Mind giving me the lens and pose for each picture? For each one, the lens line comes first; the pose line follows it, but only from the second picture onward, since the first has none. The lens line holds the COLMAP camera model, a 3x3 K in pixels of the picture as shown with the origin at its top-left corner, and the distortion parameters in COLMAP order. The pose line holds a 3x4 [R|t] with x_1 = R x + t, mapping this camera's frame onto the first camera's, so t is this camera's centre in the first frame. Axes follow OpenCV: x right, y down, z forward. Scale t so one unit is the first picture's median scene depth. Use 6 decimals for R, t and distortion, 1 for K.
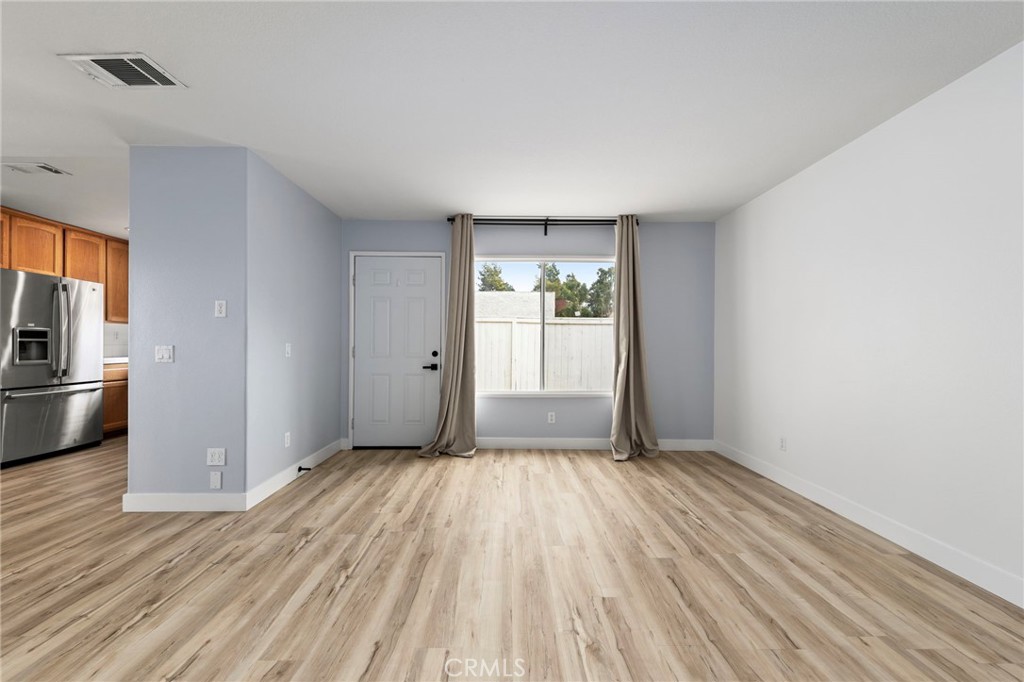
lens RADIAL K [[399.7, 0, 513.8], [0, 399.7, 344.0], [0, 0, 1]] dist [0.007915, -0.003837]
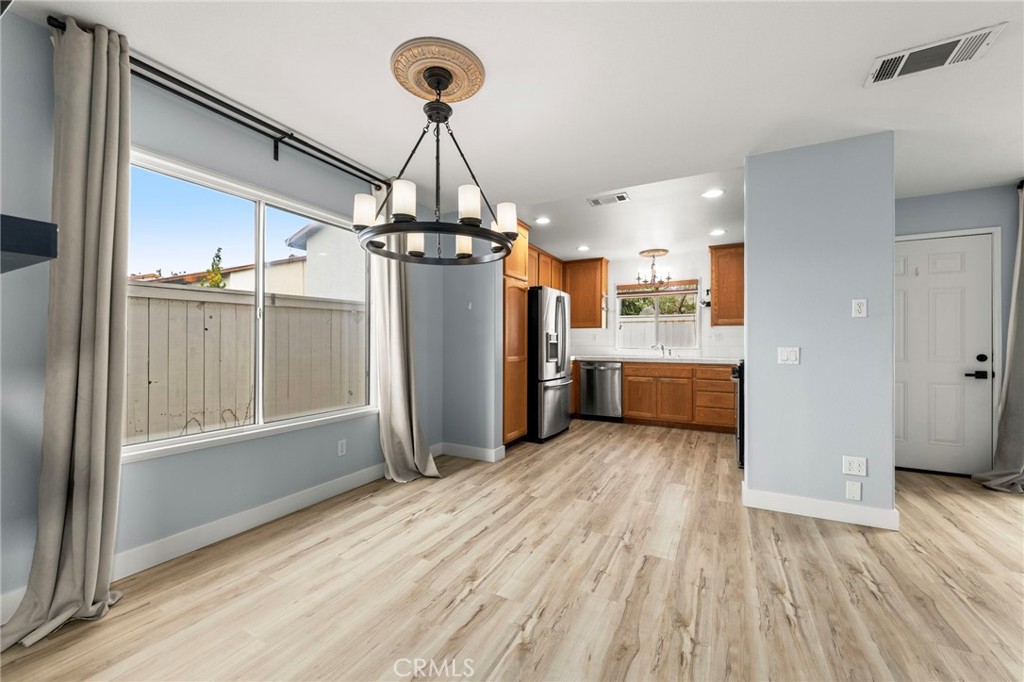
lens RADIAL K [[399.7, 0, 510.7], [0, 399.7, 341.0], [0, 0, 1]] dist [0.007915, -0.003837]
pose [[0.874174, -0.003710, -0.485598, -0.931412], [-0.000107, 0.999969, -0.007832, -0.003840], [0.485612, 0.006899, 0.874147, -0.202709]]
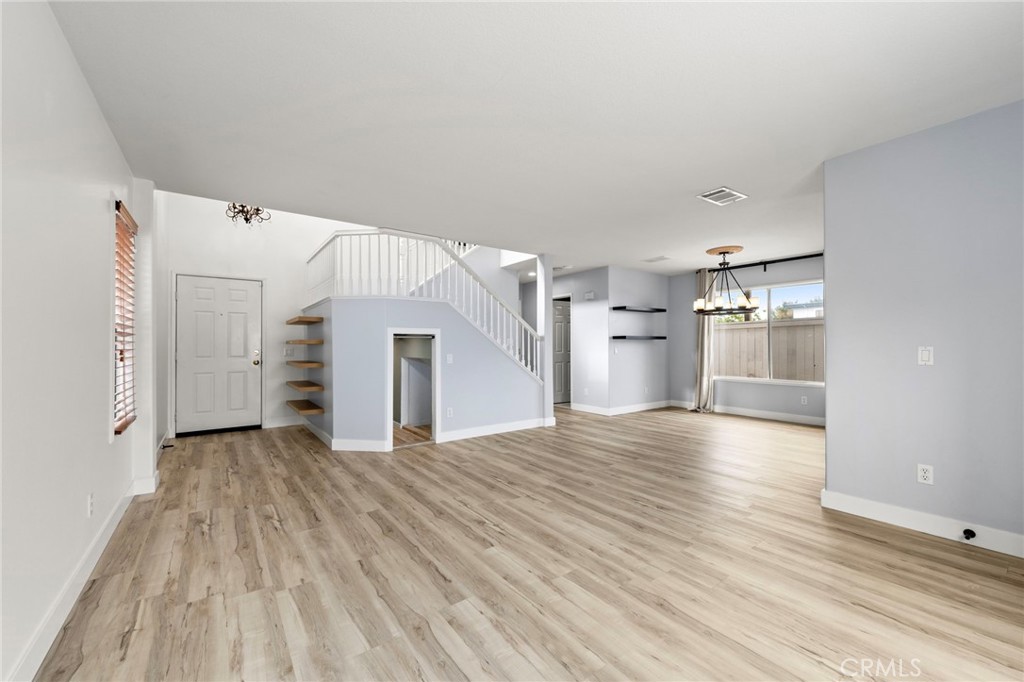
lens RADIAL K [[399.7, 0, 510.6], [0, 399.7, 348.3], [0, 0, 1]] dist [0.007915, -0.003837]
pose [[-0.813058, -0.000053, -0.582183, 0.578332], [-0.003603, 0.999981, 0.004941, -0.002091], [0.582171, 0.006115, -0.813043, 1.298260]]
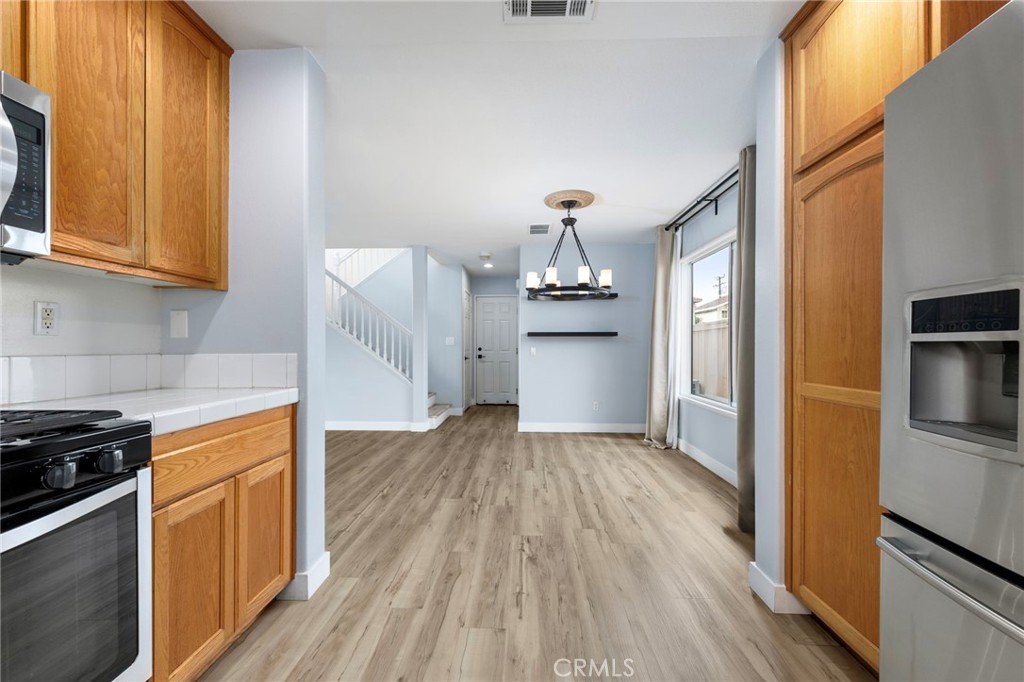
lens RADIAL K [[399.7, 0, 511.0], [0, 399.7, 343.6], [0, 0, 1]] dist [0.007915, -0.003837]
pose [[-0.998370, -0.006943, 0.056651, -1.261418], [-0.007140, 0.999969, -0.003263, -0.007852], [-0.056626, -0.003663, -0.998389, 1.607207]]
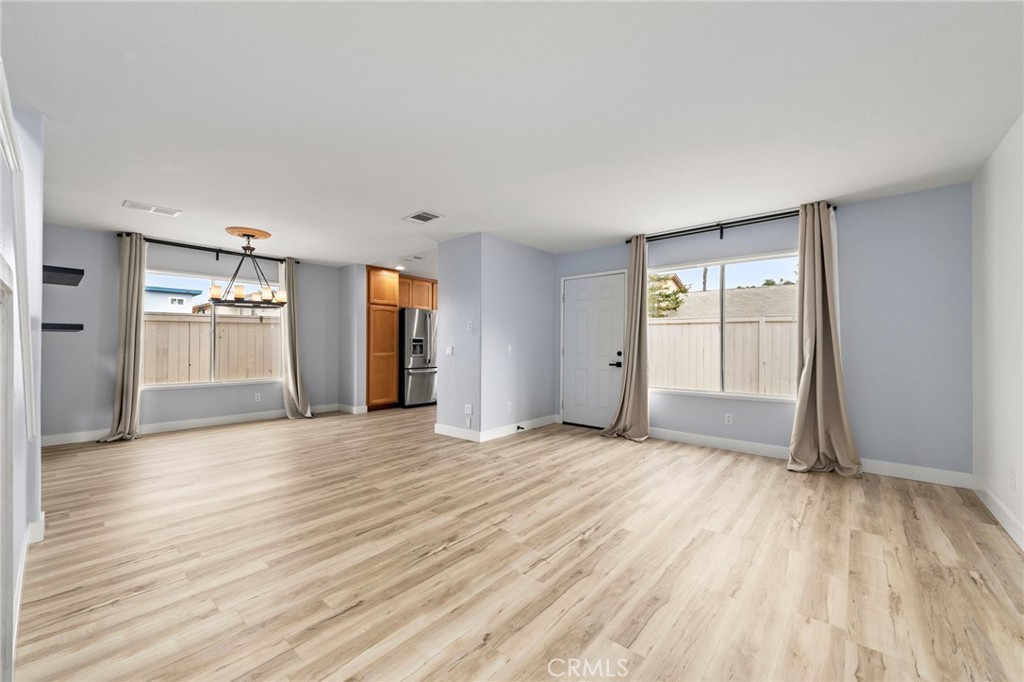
lens RADIAL K [[399.7, 0, 509.7], [0, 399.7, 340.7], [0, 0, 1]] dist [0.007915, -0.003837]
pose [[0.747350, -0.009835, -0.664358, 0.535293], [0.000900, 0.999905, -0.013790, 0.002473], [0.664430, 0.009708, 0.747288, -0.185897]]
